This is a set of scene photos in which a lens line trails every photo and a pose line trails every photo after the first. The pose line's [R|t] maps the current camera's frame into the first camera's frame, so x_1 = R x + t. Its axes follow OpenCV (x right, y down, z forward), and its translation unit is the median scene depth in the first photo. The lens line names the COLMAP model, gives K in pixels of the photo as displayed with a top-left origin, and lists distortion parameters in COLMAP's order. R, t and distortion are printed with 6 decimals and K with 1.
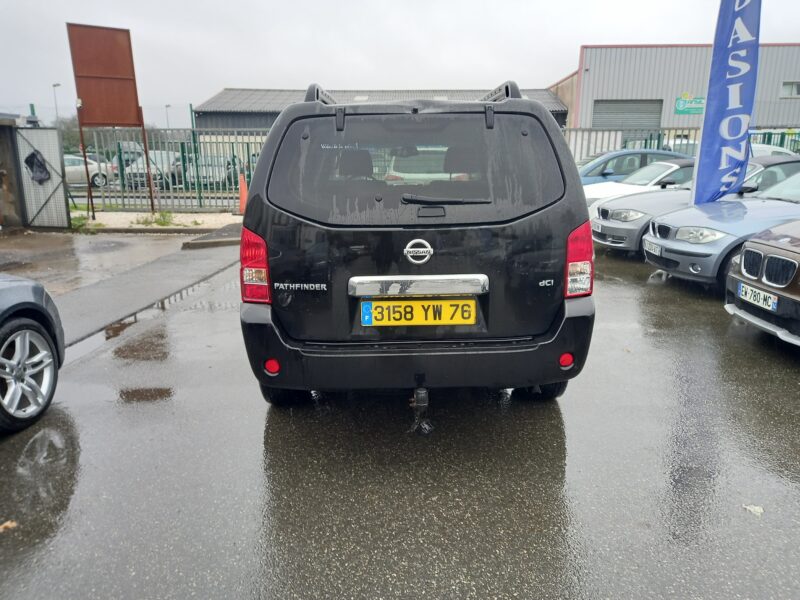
lens RADIAL K [[602.4, 0, 400.0], [0, 602.4, 300.0], [0, 0, 1]] dist [0.096346, -0.087491]
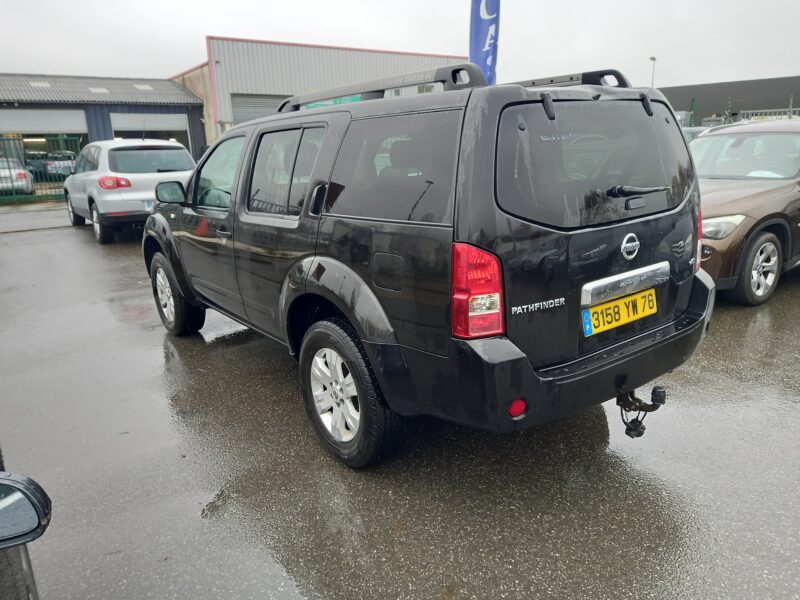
lens RADIAL K [[602.4, 0, 400.0], [0, 602.4, 300.0], [0, 0, 1]] dist [0.096346, -0.087491]
pose [[0.805226, -0.172859, 0.567213, -0.787994], [0.167526, 0.983915, 0.062026, -0.113620], [-0.568811, 0.045078, 0.821232, 0.413988]]
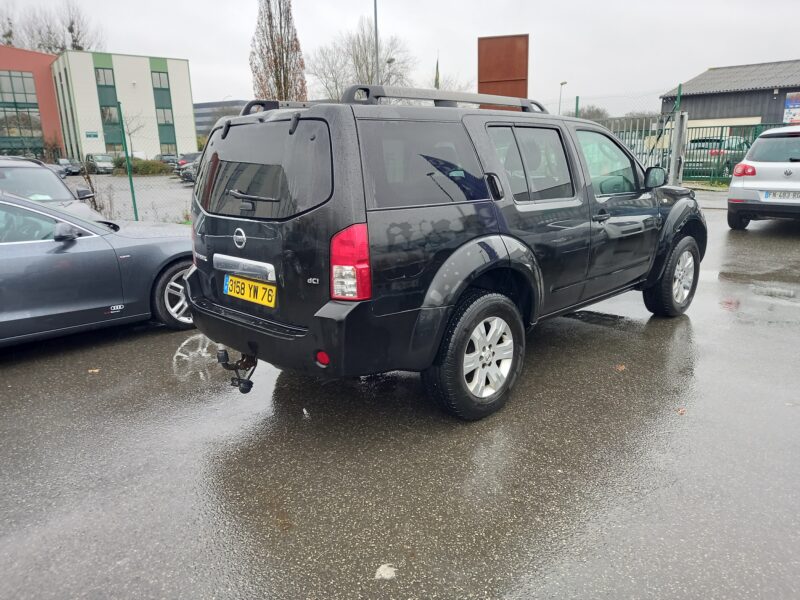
lens RADIAL K [[593.9, 0, 400.0], [0, 593.9, 300.0], [0, 0, 1]] dist [0.045679, 0.000561]
pose [[0.691123, 0.166729, -0.703243, 1.071297], [-0.148369, 0.985033, 0.087726, -0.107528], [0.707344, 0.043710, 0.705516, 0.382767]]
